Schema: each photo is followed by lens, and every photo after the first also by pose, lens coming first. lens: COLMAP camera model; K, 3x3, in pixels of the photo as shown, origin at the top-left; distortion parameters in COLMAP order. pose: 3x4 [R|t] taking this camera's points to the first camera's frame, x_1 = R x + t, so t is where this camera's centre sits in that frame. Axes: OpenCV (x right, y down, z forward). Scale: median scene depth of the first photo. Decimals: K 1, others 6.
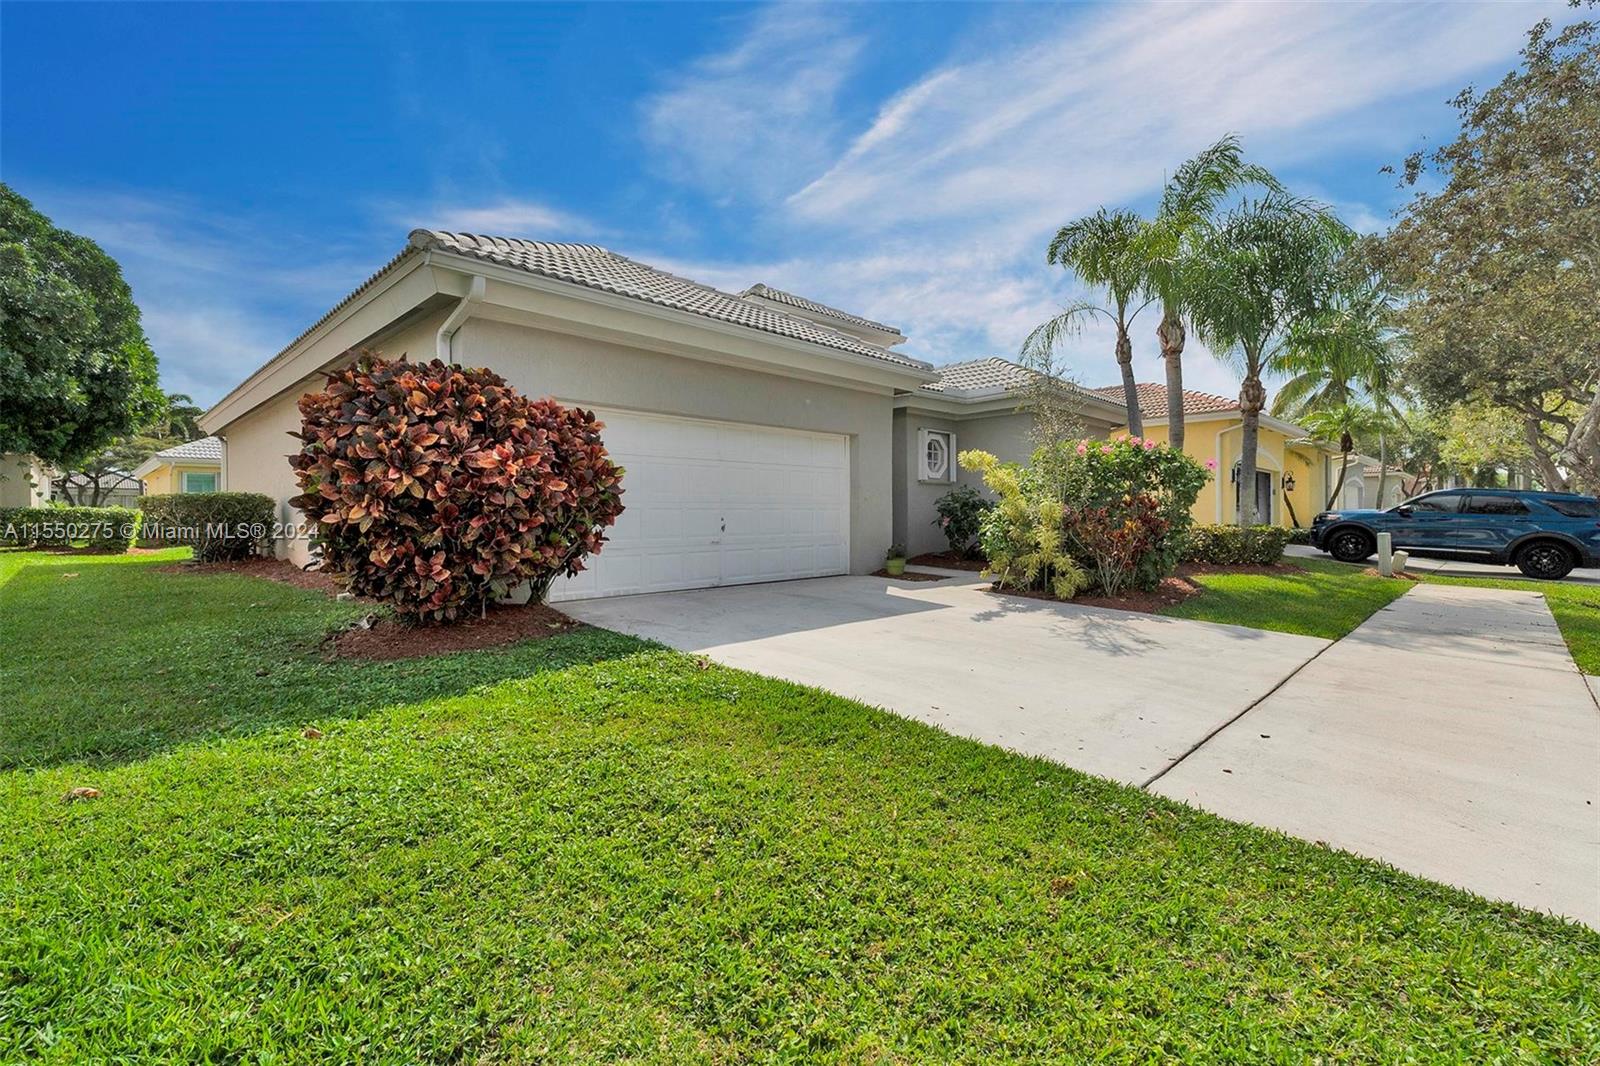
lens RADIAL K [[577.4, 0, 736.1], [0, 577.4, 513.2], [0, 0, 1]] dist [0.007754, 0.000039]
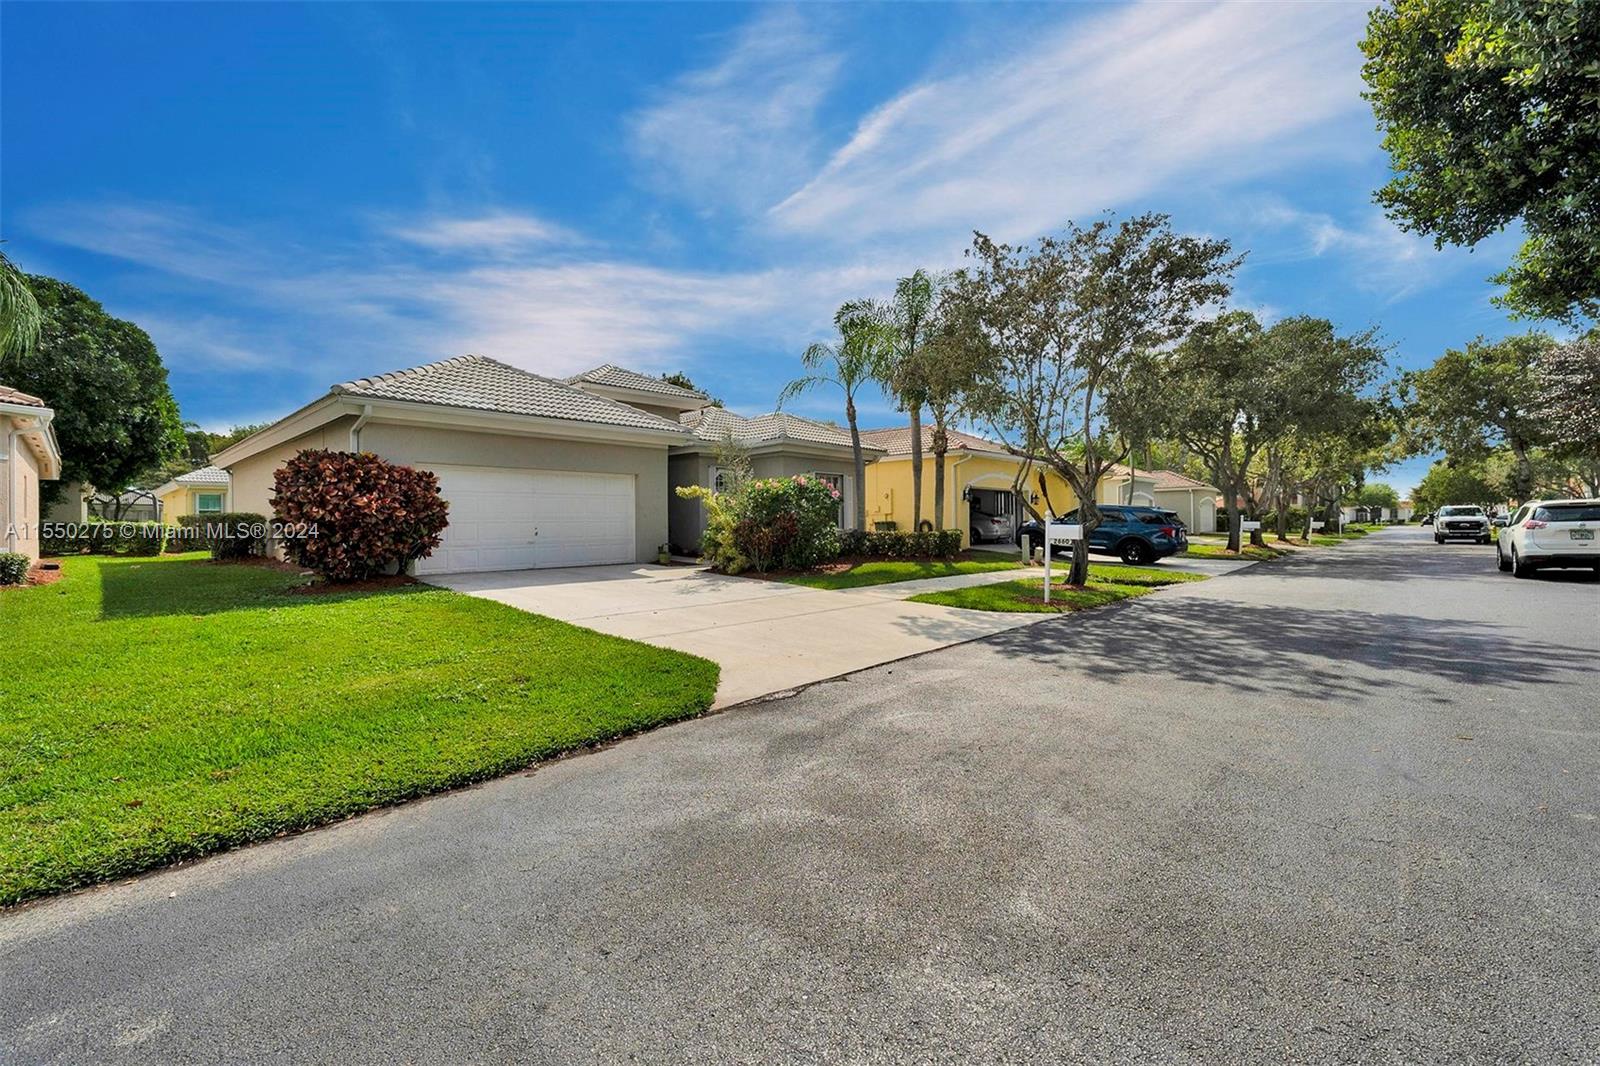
lens RADIAL K [[701.6, 0, 824.4], [0, 701.6, 516.4], [0, 0, 1]] dist [0.002003, -0.000452]
pose [[0.999953, -0.006487, -0.007229, 0.713380], [0.006466, 0.999975, -0.003000, -0.010627], [0.007248, 0.002953, 0.999969, -0.866587]]
